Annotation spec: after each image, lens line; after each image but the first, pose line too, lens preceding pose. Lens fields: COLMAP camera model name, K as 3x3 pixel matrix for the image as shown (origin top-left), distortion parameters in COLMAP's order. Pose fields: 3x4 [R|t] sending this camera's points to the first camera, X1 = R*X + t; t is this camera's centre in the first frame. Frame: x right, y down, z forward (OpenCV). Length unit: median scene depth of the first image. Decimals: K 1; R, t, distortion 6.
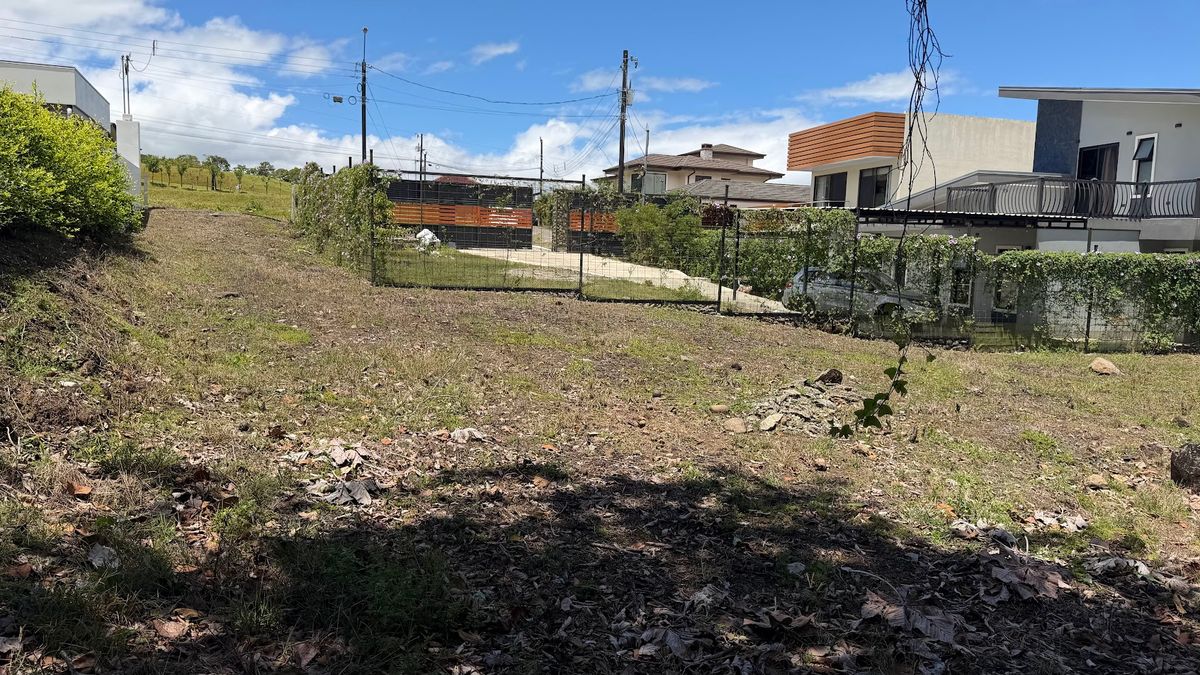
lens RADIAL K [[882.8, 0, 605.7], [0, 882.8, 336.1], [0, 0, 1]] dist [0.023676, 0.045647]
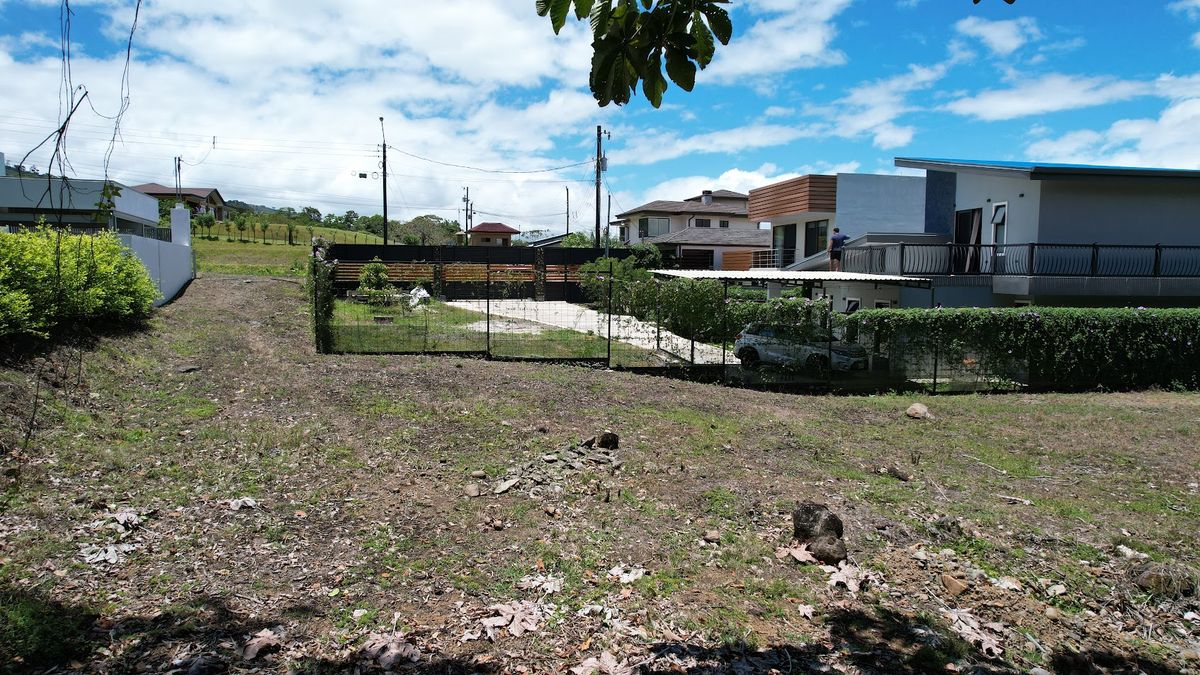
lens RADIAL K [[796.9, 0, 620.1], [0, 796.9, 328.2], [0, 0, 1]] dist [-0.019402, 0.052944]
pose [[0.997411, -0.016680, -0.069955, 0.145853], [0.015036, 0.999600, -0.023973, -0.035277], [0.070327, 0.022859, 0.997262, -0.057342]]
